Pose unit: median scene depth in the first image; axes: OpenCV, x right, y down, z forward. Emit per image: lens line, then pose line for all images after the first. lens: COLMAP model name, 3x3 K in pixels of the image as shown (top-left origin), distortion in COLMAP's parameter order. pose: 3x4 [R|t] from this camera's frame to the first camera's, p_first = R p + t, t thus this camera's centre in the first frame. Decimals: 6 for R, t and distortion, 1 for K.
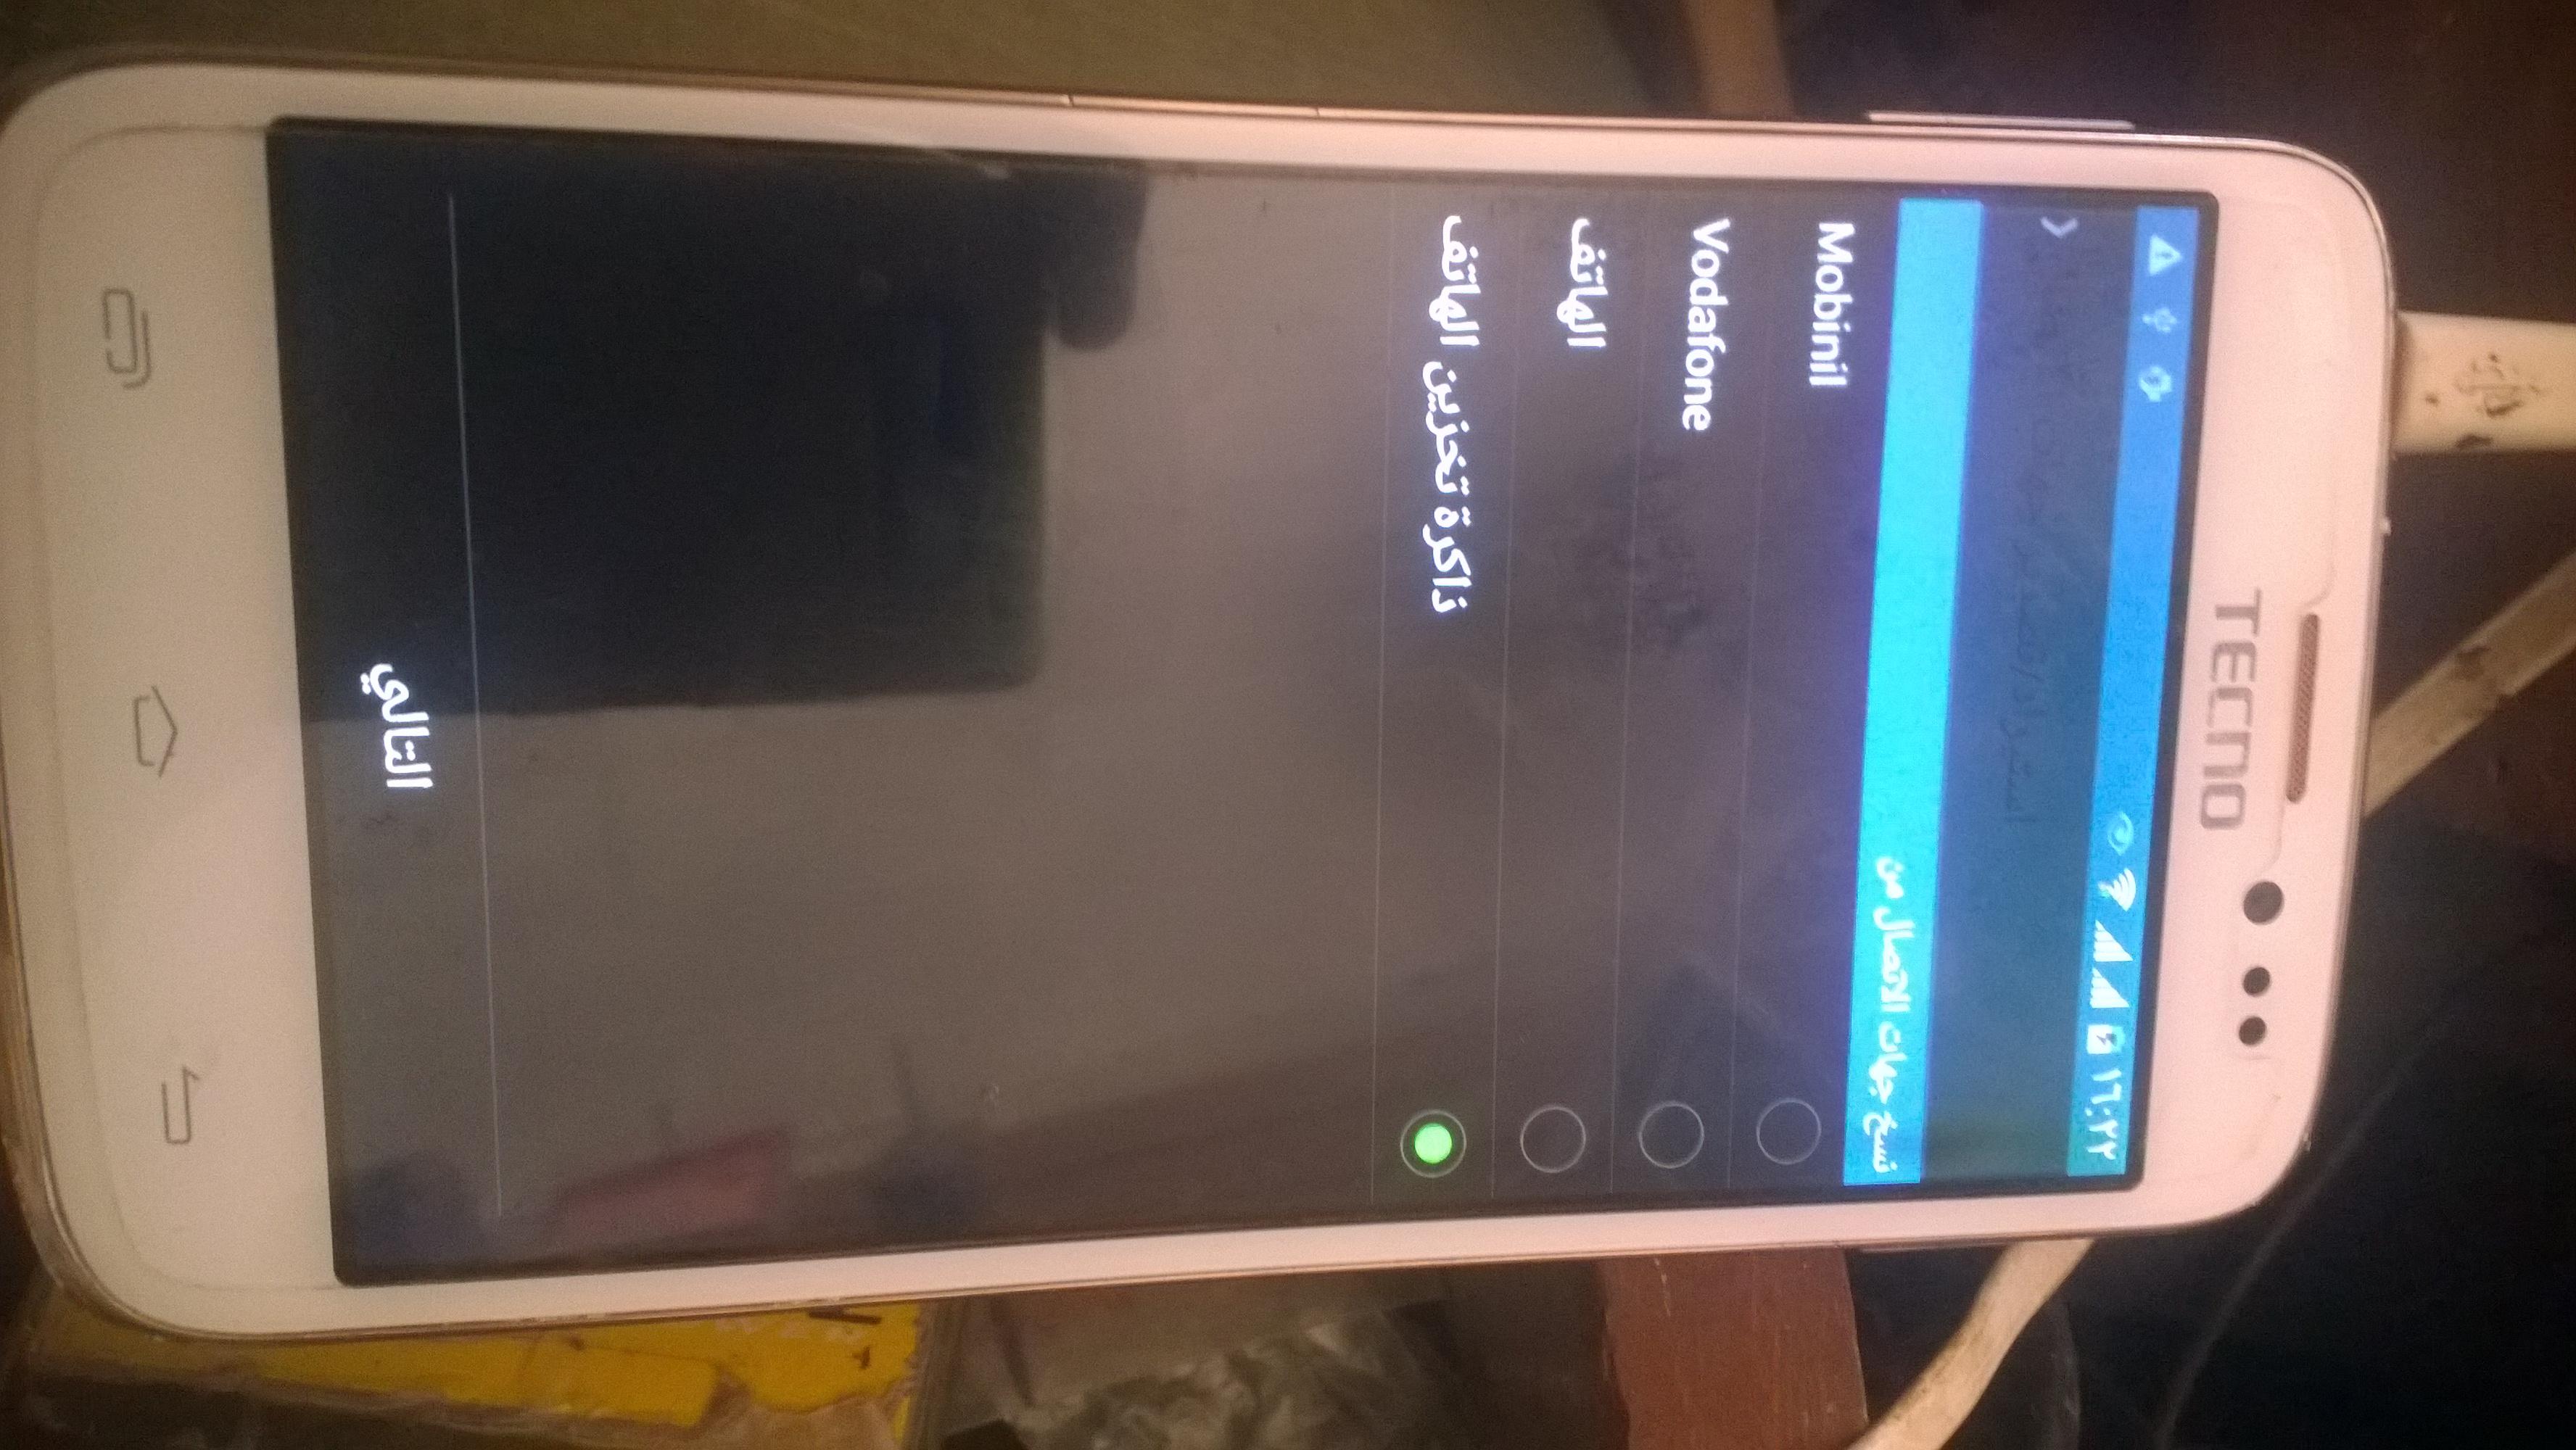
lens RADIAL K [[1949.3, 0, 1300.4], [0, 1949.3, 739.0], [0, 0, 1]] dist [0.008672, -0.021475]
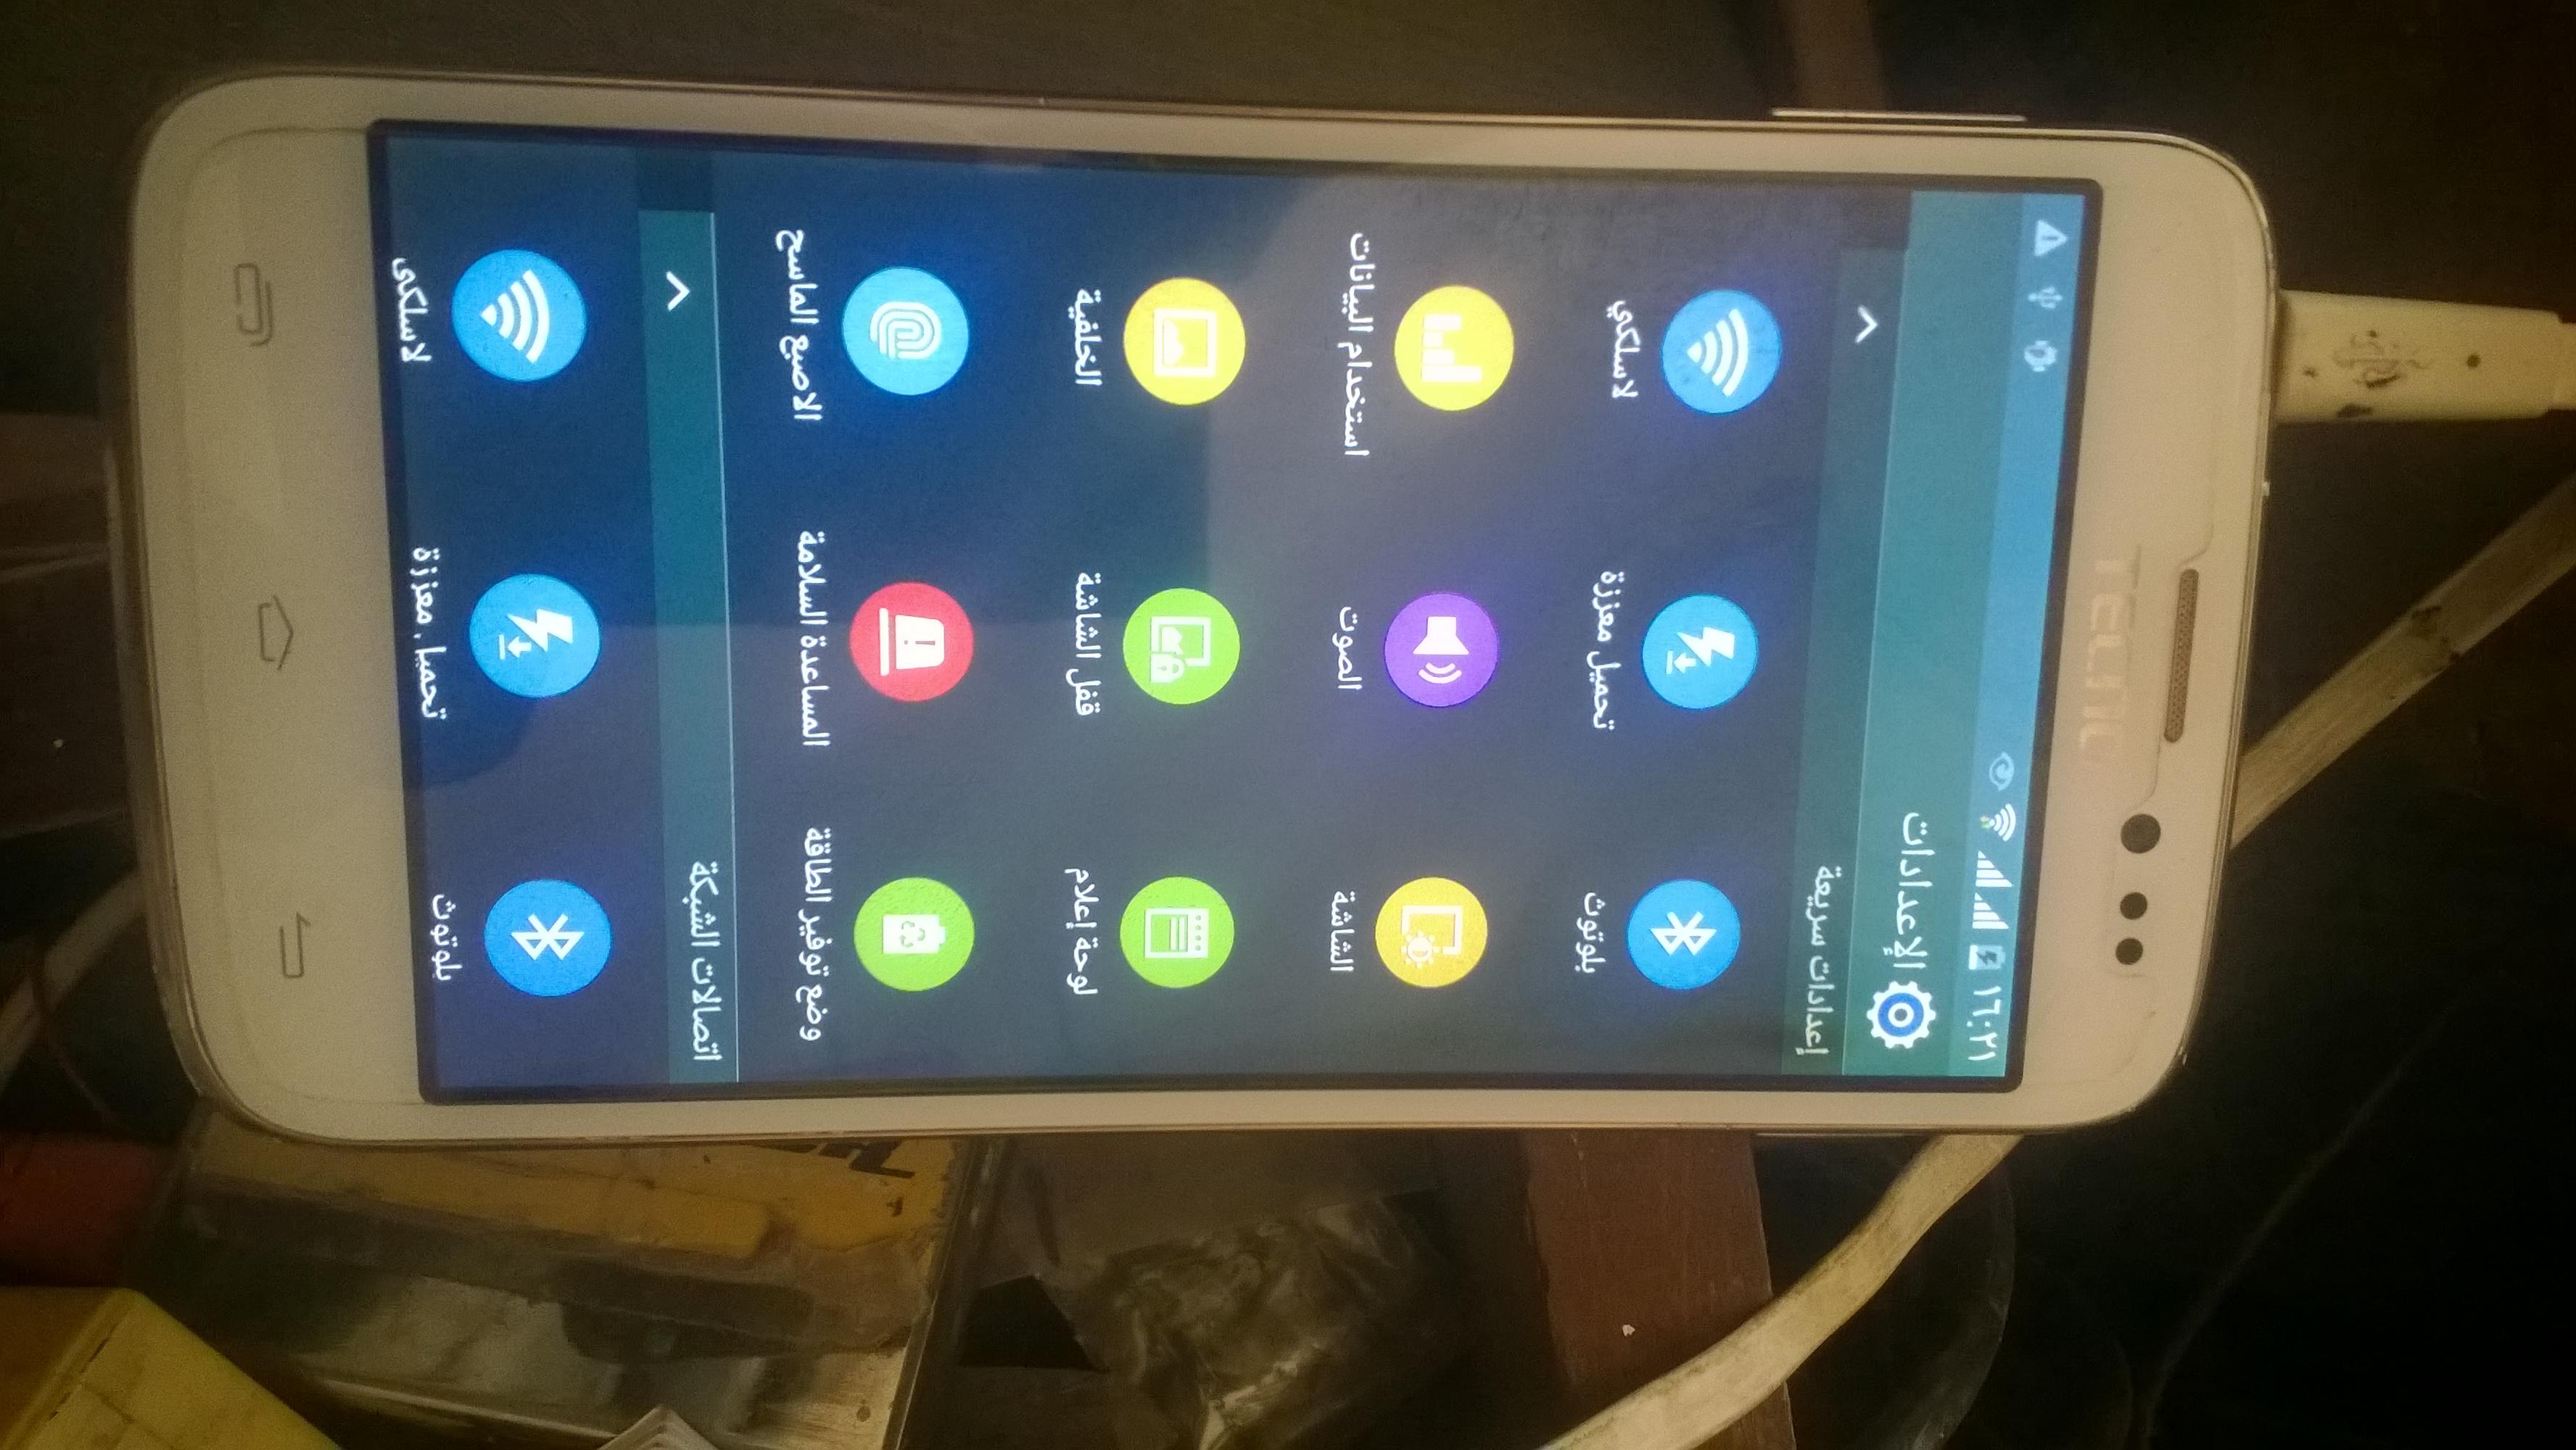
lens RADIAL K [[1949.3, 0, 1327.6], [0, 1949.3, 732.0], [0, 0, 1]] dist [0.008672, -0.021475]
pose [[0.996720, 0.023815, -0.077340, 0.125311], [-0.022176, 0.999513, 0.021976, 0.013179], [0.077825, -0.020189, 0.996763, -0.122082]]
